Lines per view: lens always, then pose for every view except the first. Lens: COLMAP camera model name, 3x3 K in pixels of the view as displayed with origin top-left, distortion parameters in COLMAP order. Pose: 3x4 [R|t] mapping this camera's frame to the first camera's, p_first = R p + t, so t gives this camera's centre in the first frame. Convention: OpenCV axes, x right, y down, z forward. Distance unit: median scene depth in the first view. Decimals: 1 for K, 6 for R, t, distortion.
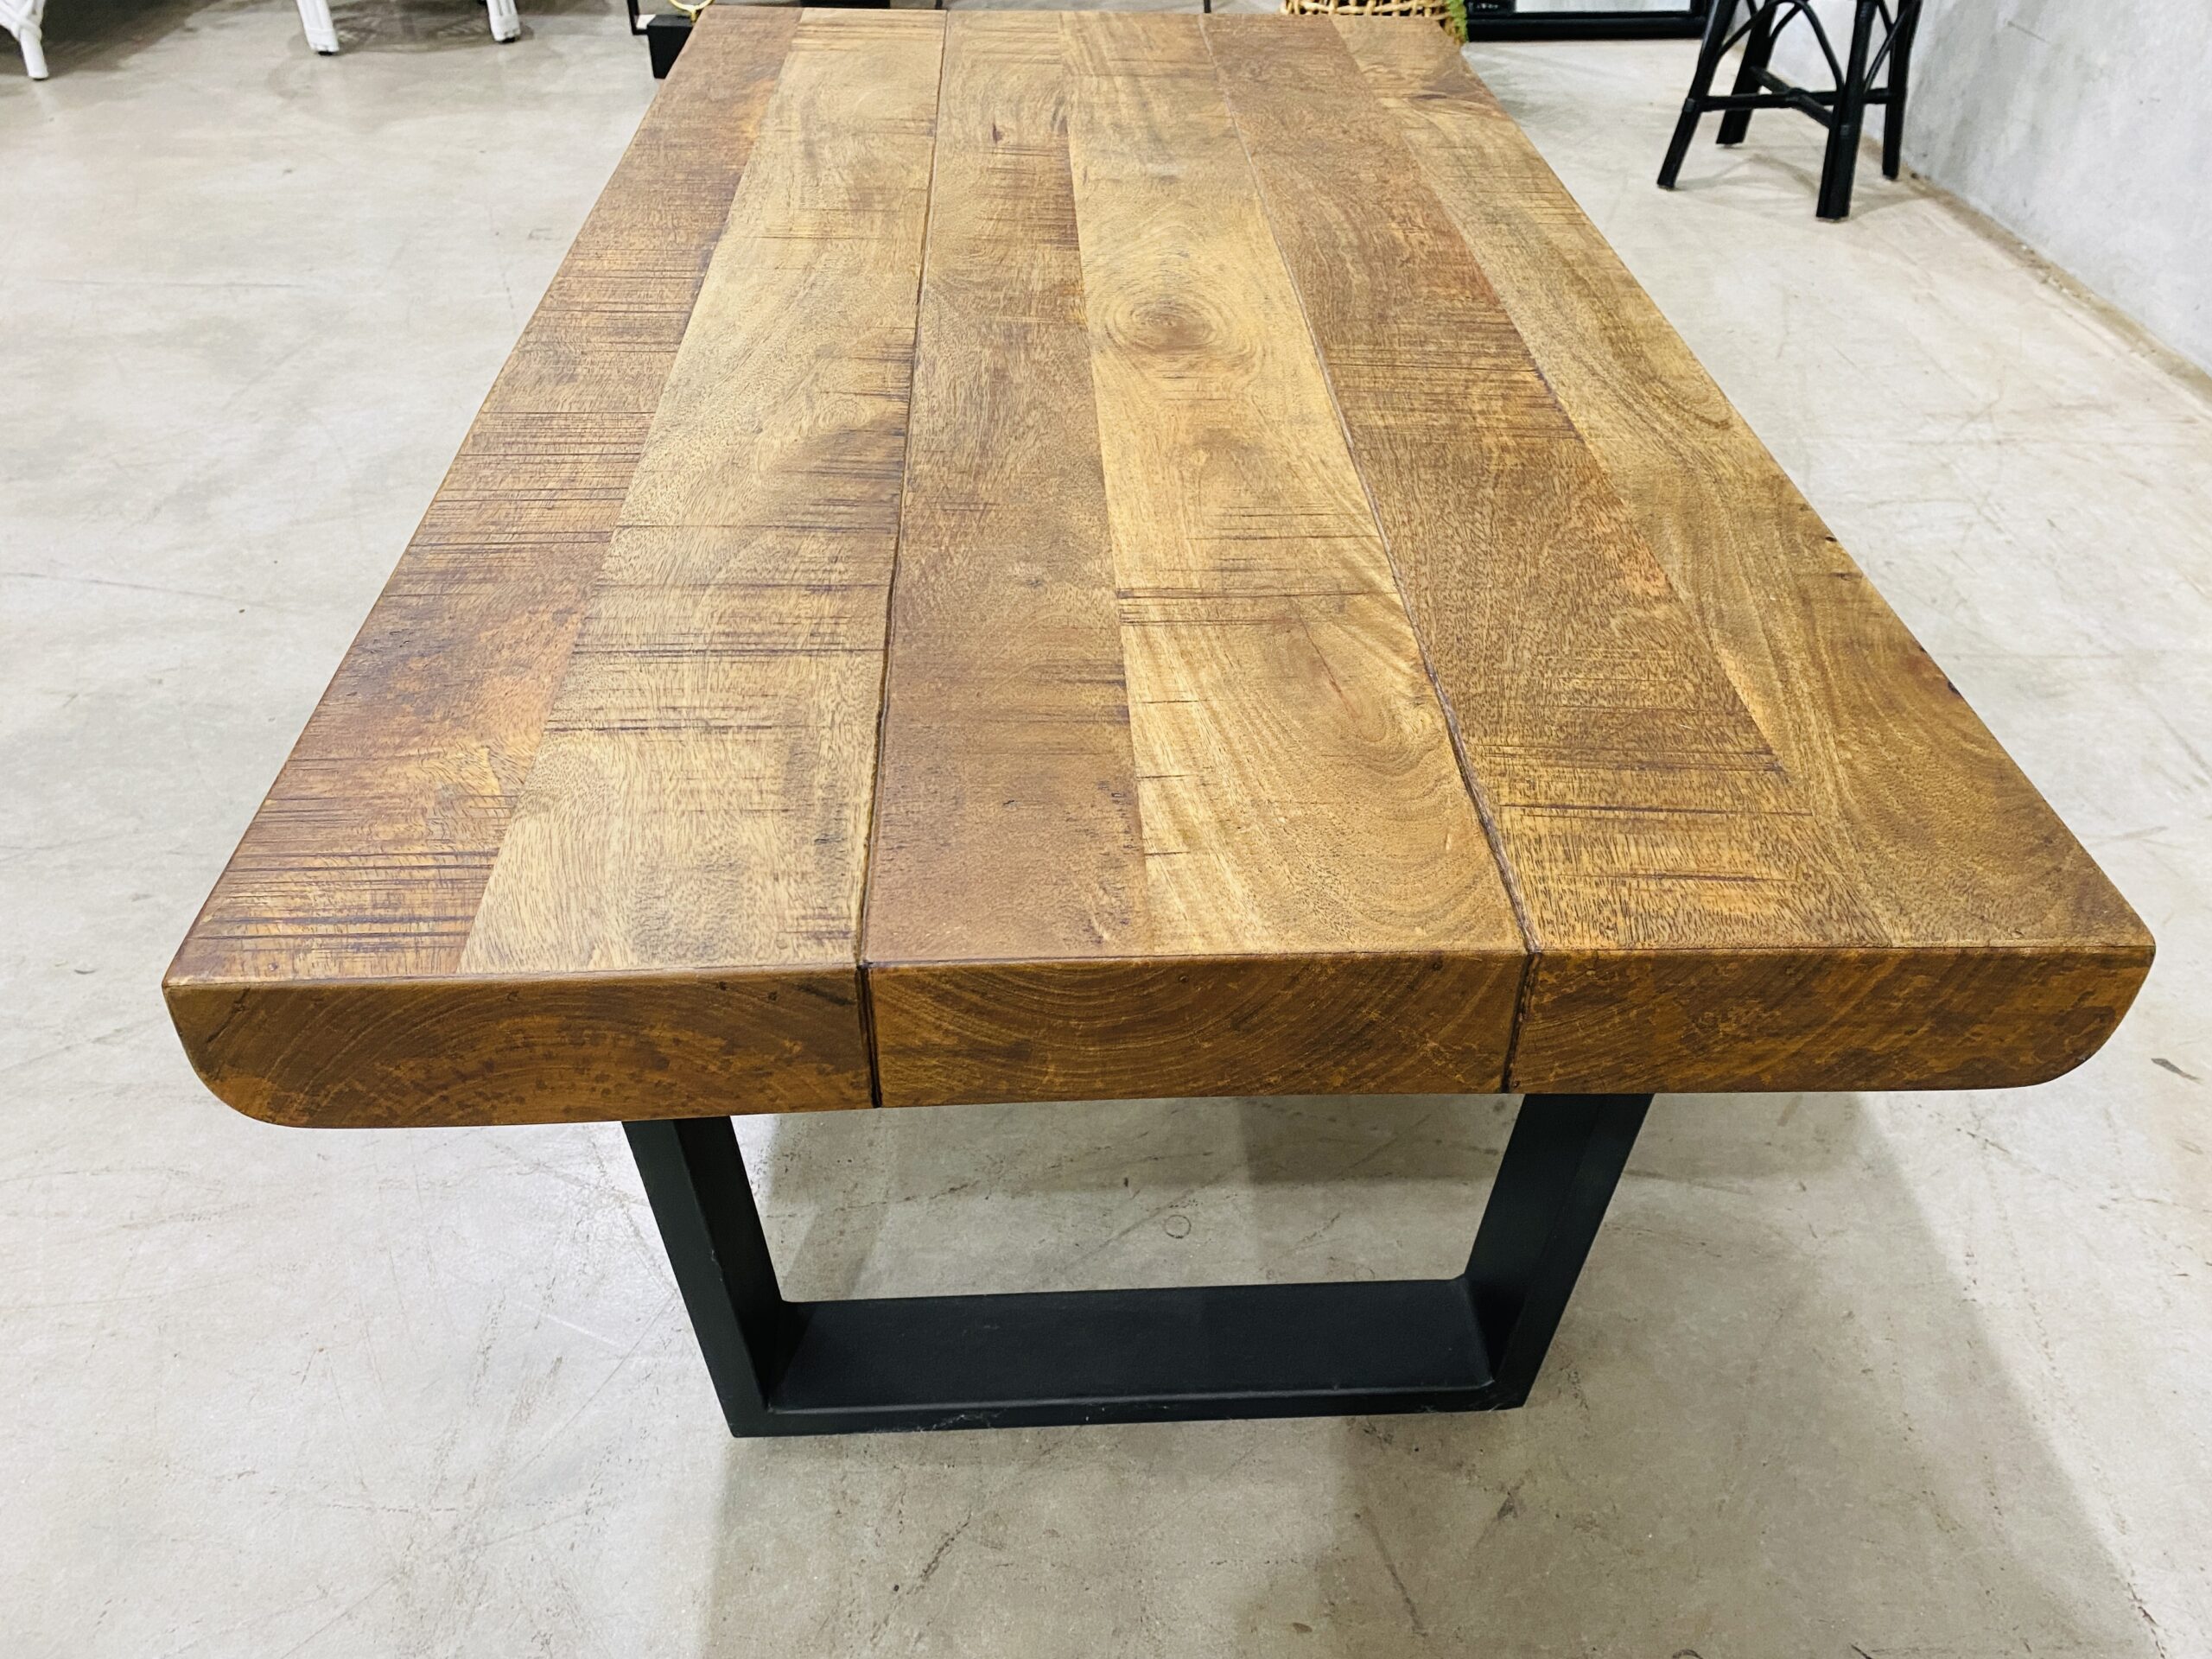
lens RADIAL K [[1667.1, 0, 1106.0], [0, 1667.1, 829.5], [0, 0, 1]] dist [0.008768, -0.005242]
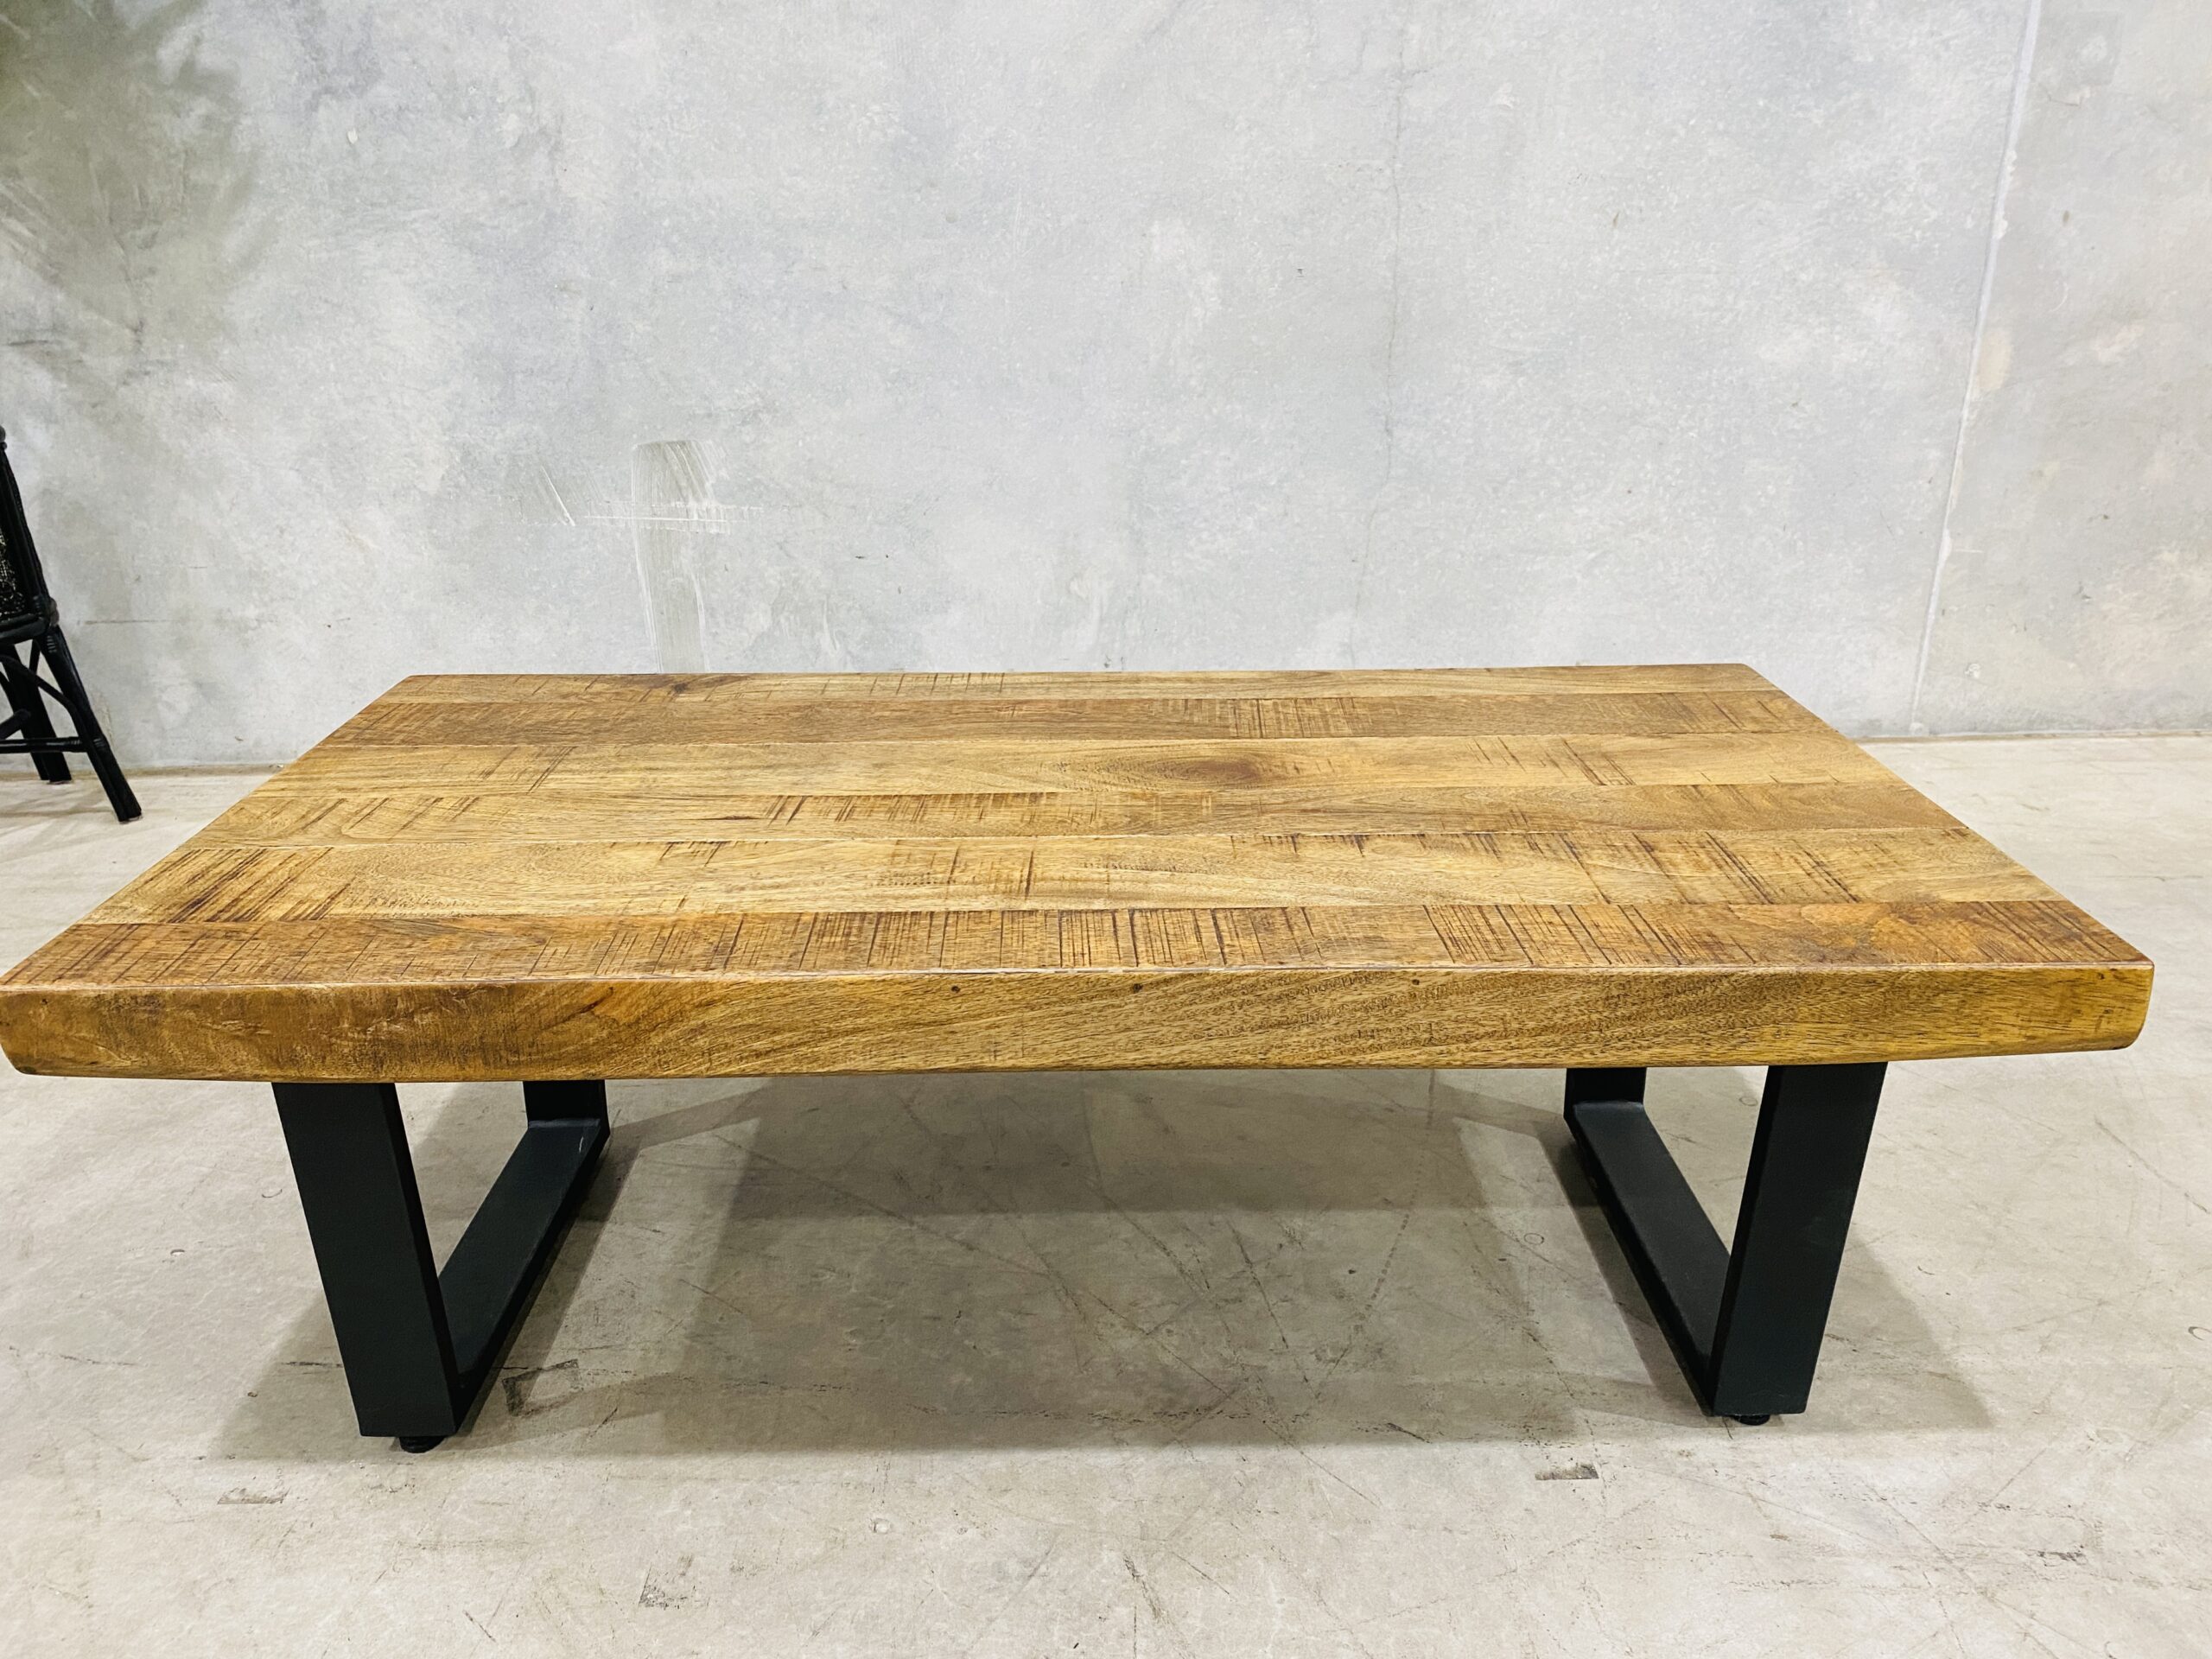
lens RADIAL K [[1676.4, 0, 1106.0], [0, 1676.4, 829.5], [0, 0, 1]] dist [0.053283, -0.091894]
pose [[0.032957, -0.379059, 0.924786, -1.010160], [0.629758, 0.726375, 0.275290, -0.560380], [-0.776092, 0.573318, 0.262654, 0.583803]]
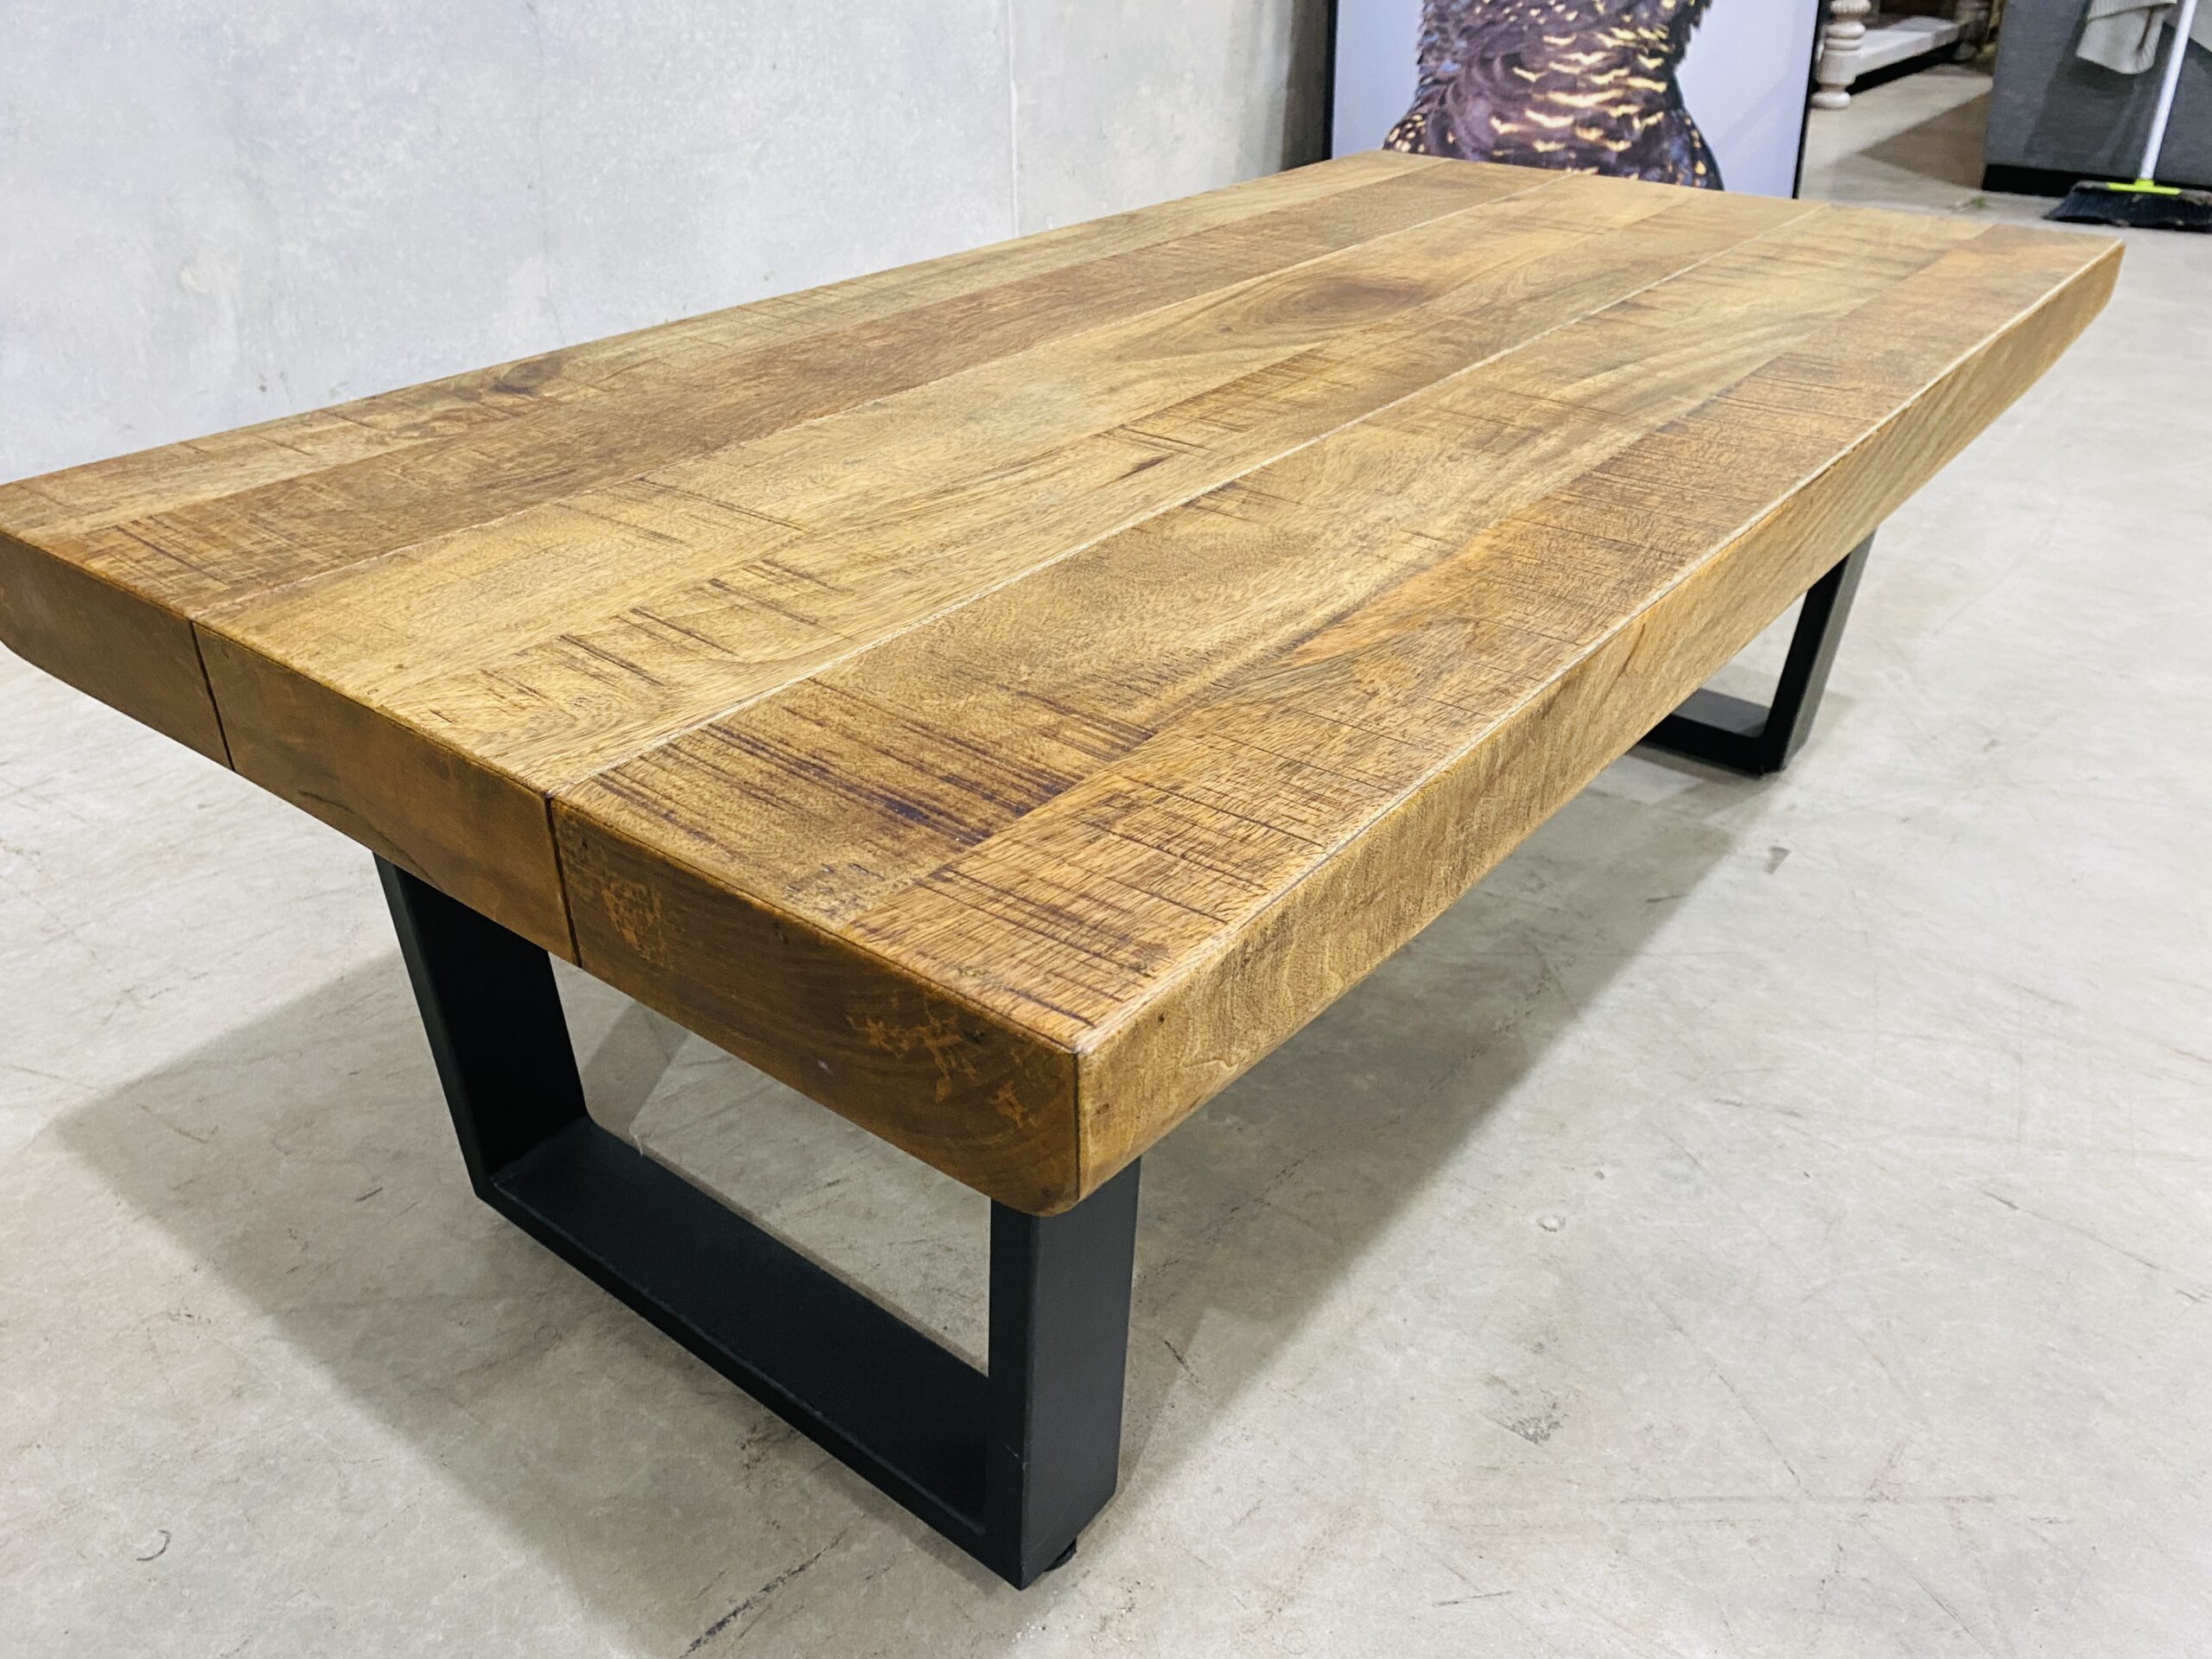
lens RADIAL K [[1699.1, 0, 1117.2], [0, 1699.1, 813.0], [0, 0, 1]] dist [0.050621, -0.049258]
pose [[-0.760838, -0.345825, 0.549118, -0.487932], [0.388160, 0.435595, 0.812151, -0.933211], [-0.520055, 0.831061, -0.197181, 1.287124]]
